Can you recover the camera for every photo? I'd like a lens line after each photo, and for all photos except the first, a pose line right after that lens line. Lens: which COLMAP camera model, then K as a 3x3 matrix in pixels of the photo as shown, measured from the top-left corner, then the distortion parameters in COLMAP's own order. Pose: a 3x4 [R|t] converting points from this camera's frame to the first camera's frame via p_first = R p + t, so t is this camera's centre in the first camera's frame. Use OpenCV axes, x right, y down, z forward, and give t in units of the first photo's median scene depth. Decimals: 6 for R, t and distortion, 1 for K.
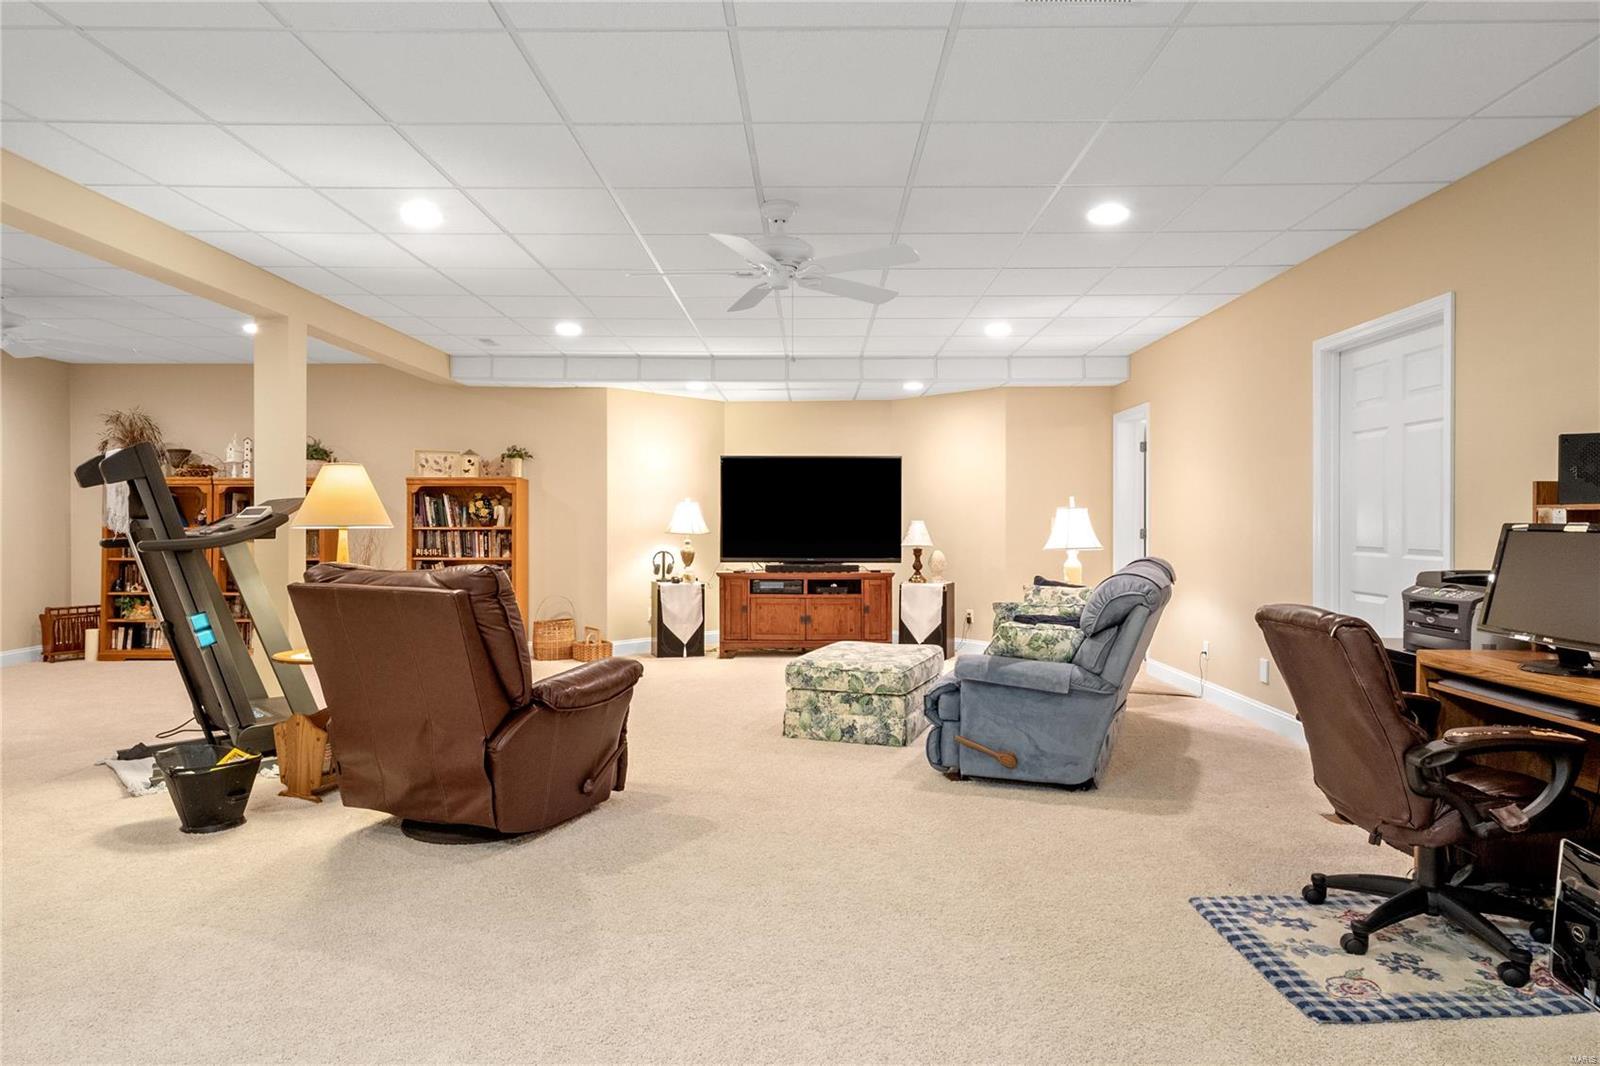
lens RADIAL K [[989.5, 0, 803.8], [0, 989.5, 529.4], [0, 0, 1]] dist [-0.000057, -0.000075]
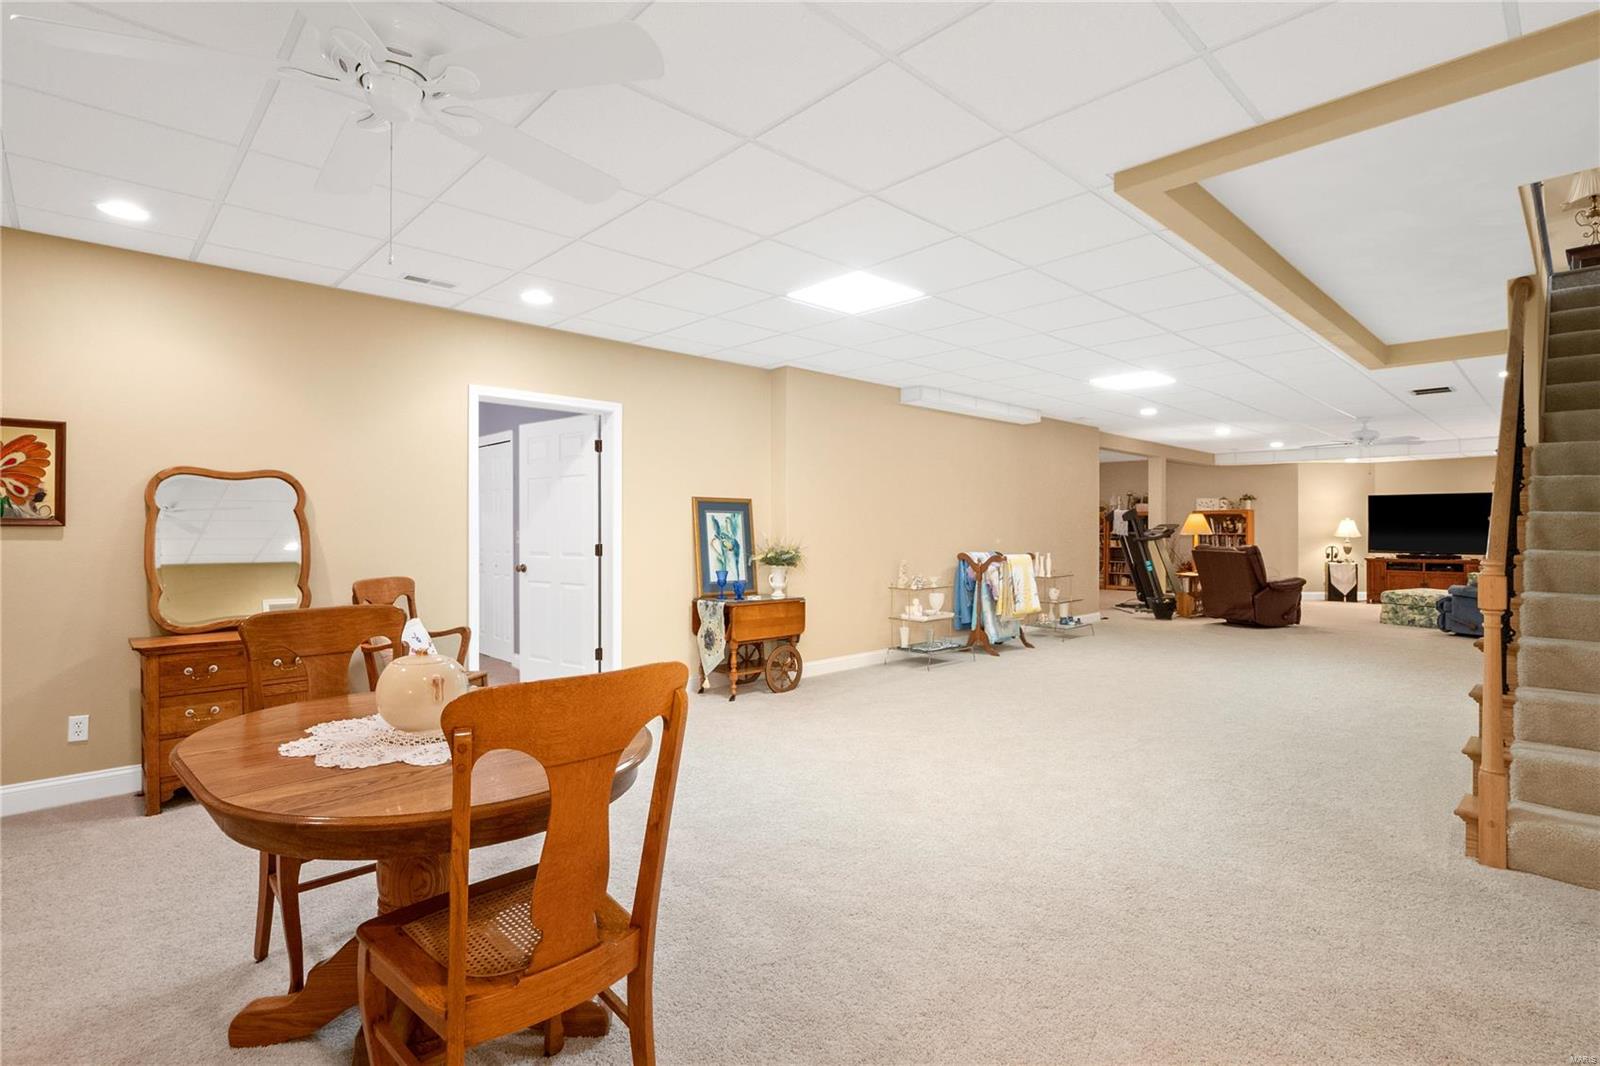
lens RADIAL K [[773.9, 0, 802.4], [0, 773.9, 529.7], [0, 0, 1]] dist [-0.017459, -0.000188]
pose [[0.710310, -0.000055, -0.703889, 0.183061], [-0.002594, 0.999993, -0.002695, -0.003483], [0.703885, 0.003740, 0.710305, -0.809705]]
